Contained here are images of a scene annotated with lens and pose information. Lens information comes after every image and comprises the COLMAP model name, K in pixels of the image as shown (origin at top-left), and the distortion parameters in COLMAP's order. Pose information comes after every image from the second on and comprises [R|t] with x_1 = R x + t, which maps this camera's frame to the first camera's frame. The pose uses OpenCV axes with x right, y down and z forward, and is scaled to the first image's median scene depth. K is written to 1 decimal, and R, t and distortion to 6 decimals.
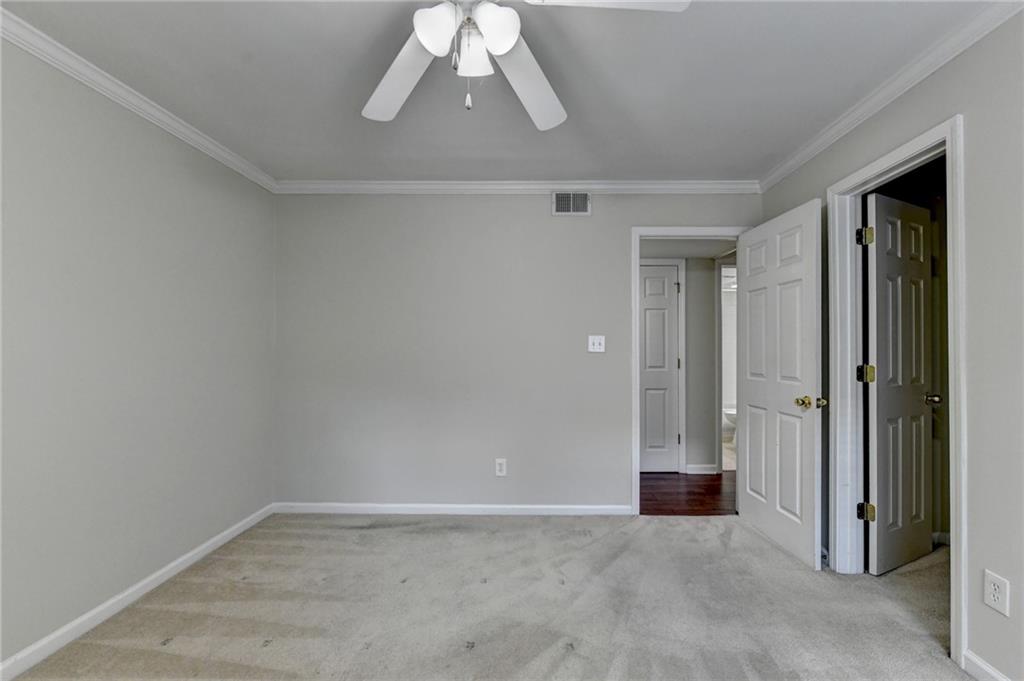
lens RADIAL K [[420.3, 0, 512.0], [0, 420.3, 340.5], [0, 0, 1]] dist [-0.002172, -0.001251]
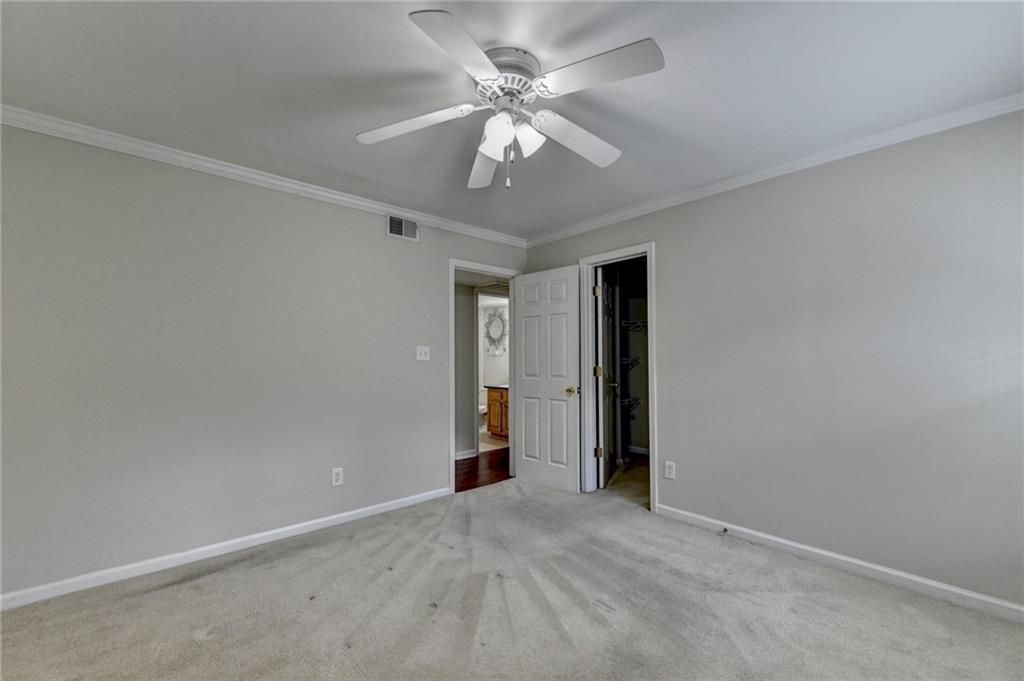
lens RADIAL K [[421.4, 0, 512.0], [0, 421.4, 340.5], [0, 0, 1]] dist [-0.001007, -0.000119]
pose [[0.736485, 0.025299, 0.675981, -0.491634], [-0.008597, 0.999570, -0.028042, 0.003926], [-0.676399, 0.014841, 0.736386, -0.028192]]
